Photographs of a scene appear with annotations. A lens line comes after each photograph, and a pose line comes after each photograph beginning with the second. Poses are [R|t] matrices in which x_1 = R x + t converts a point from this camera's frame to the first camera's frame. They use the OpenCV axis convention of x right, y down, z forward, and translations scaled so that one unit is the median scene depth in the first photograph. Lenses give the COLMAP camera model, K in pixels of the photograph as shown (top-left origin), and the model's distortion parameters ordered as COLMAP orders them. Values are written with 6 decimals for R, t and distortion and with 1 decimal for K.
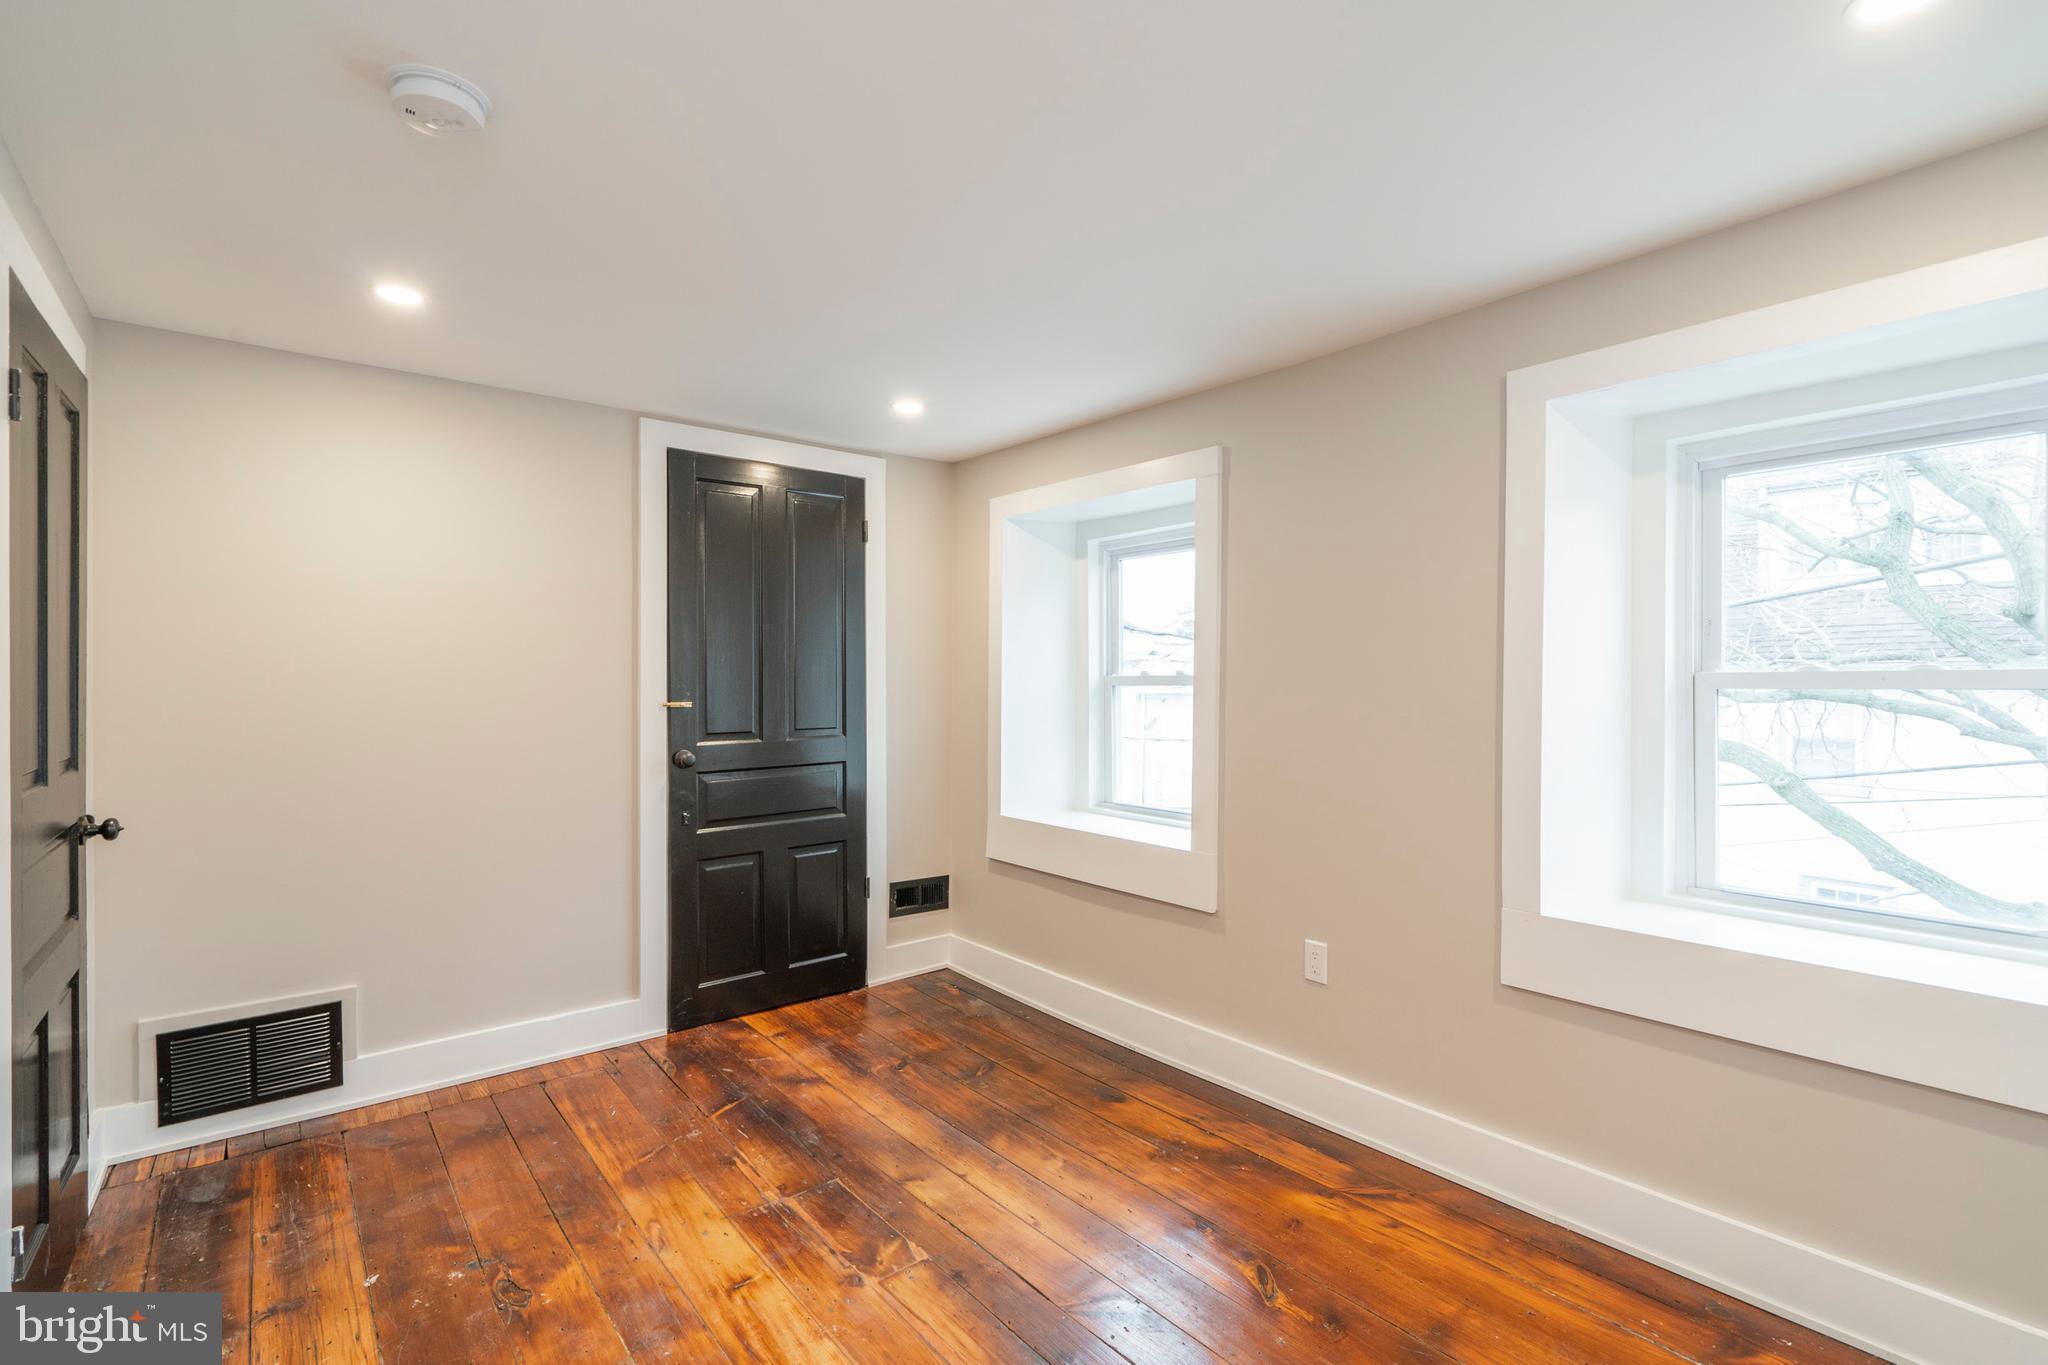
lens RADIAL K [[935.7, 0, 1045.6], [0, 935.7, 684.7], [0, 0, 1]] dist [-0.003142, -0.000292]
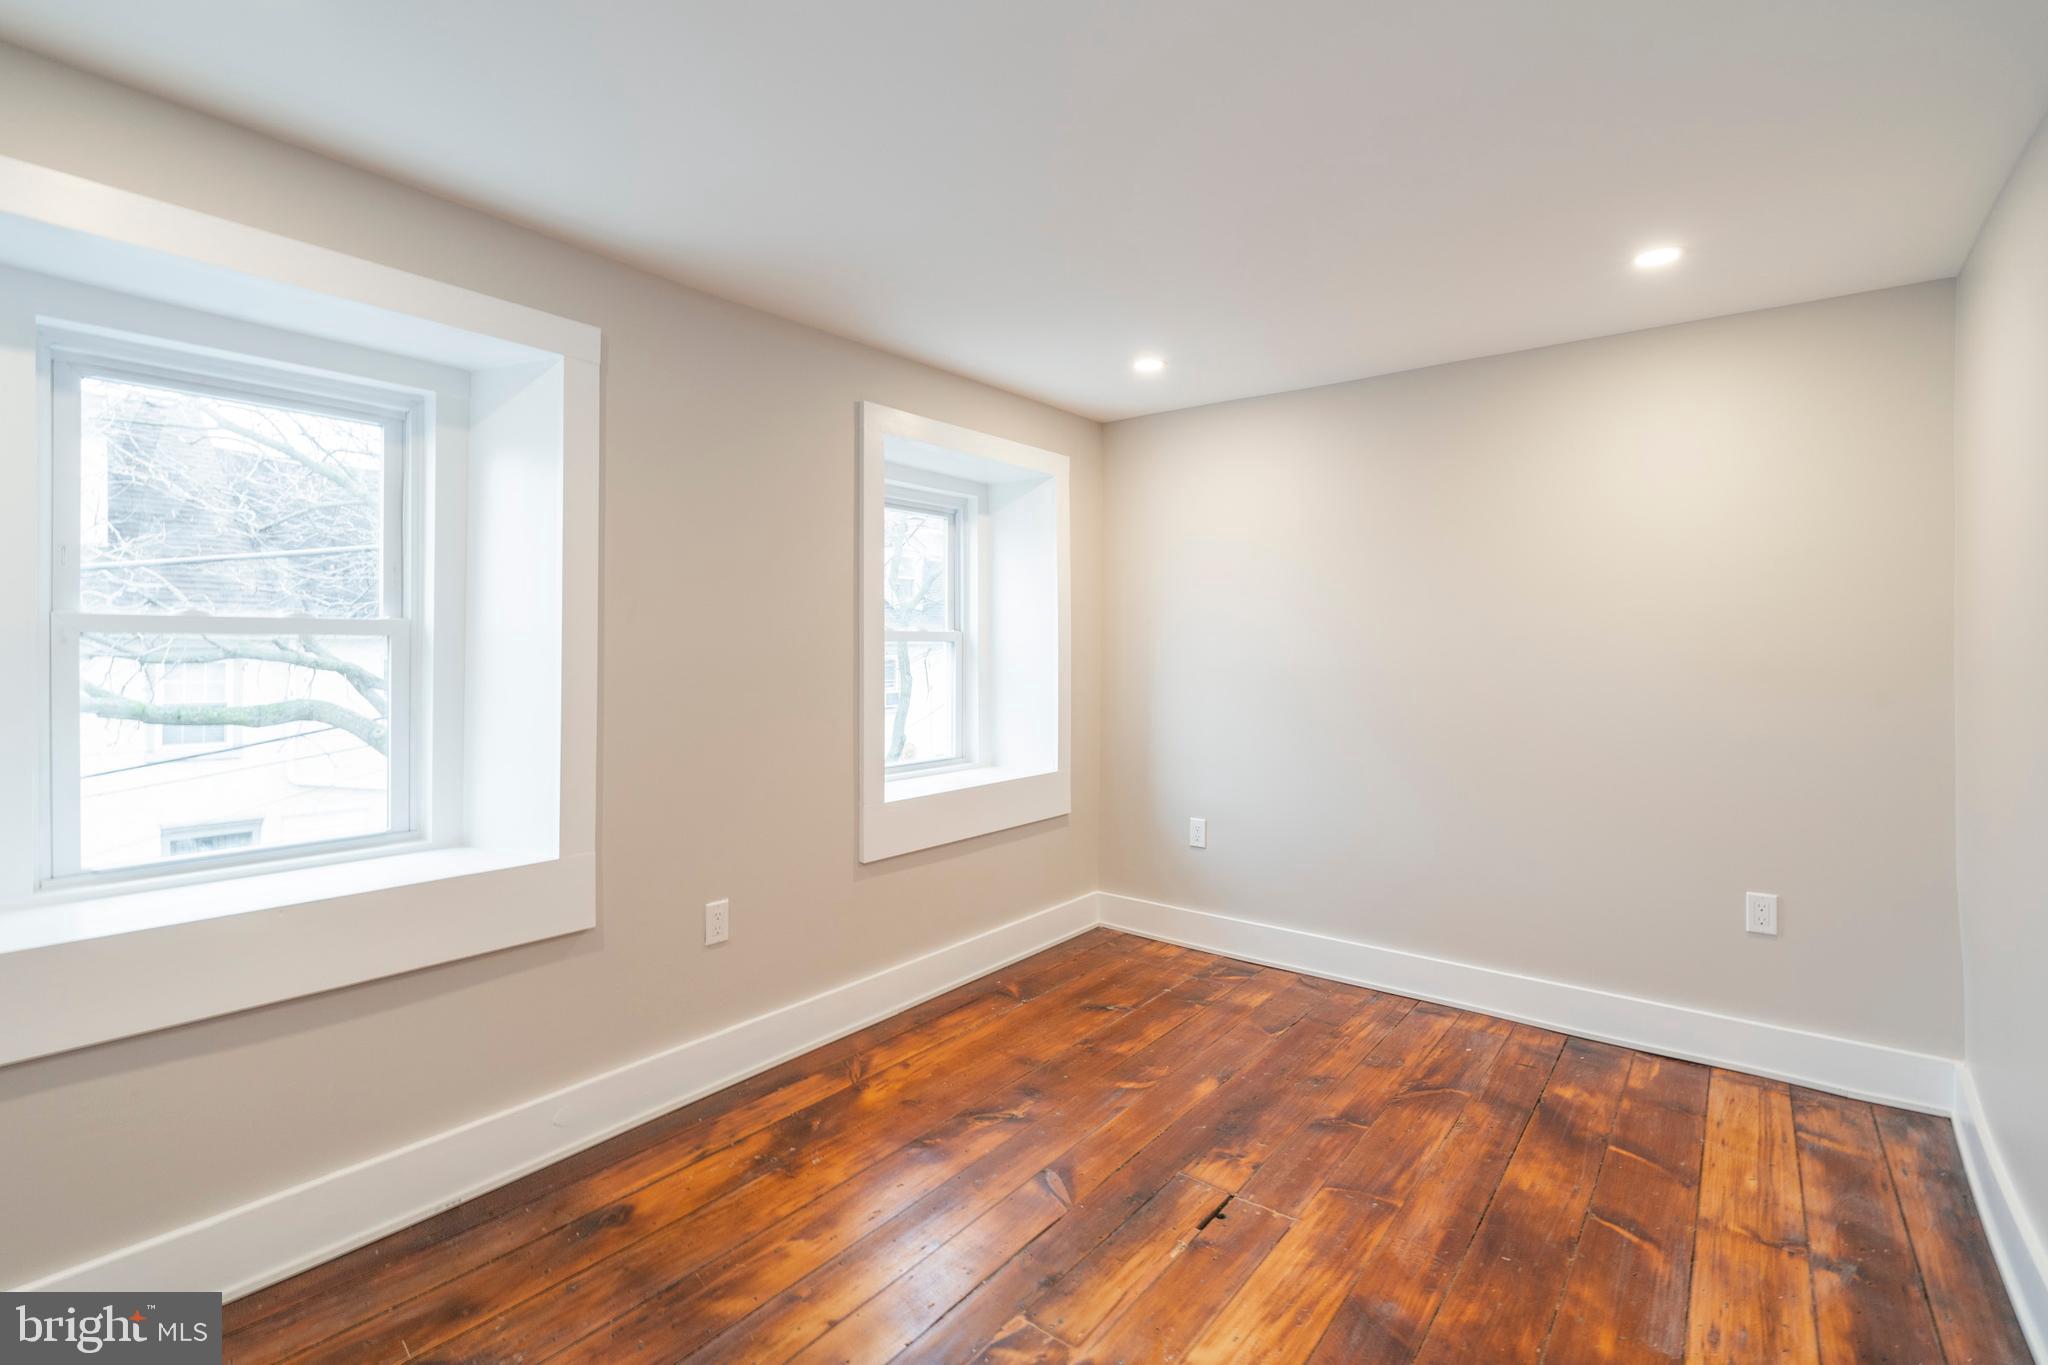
lens RADIAL K [[935.7, 0, 1045.6], [0, 935.7, 684.7], [0, 0, 1]] dist [-0.003142, -0.000292]
pose [[-0.225930, -0.046122, 0.973051, -0.758523], [-0.011471, 0.998935, 0.044686, 0.010358], [-0.974076, -0.001066, -0.226219, 0.966201]]
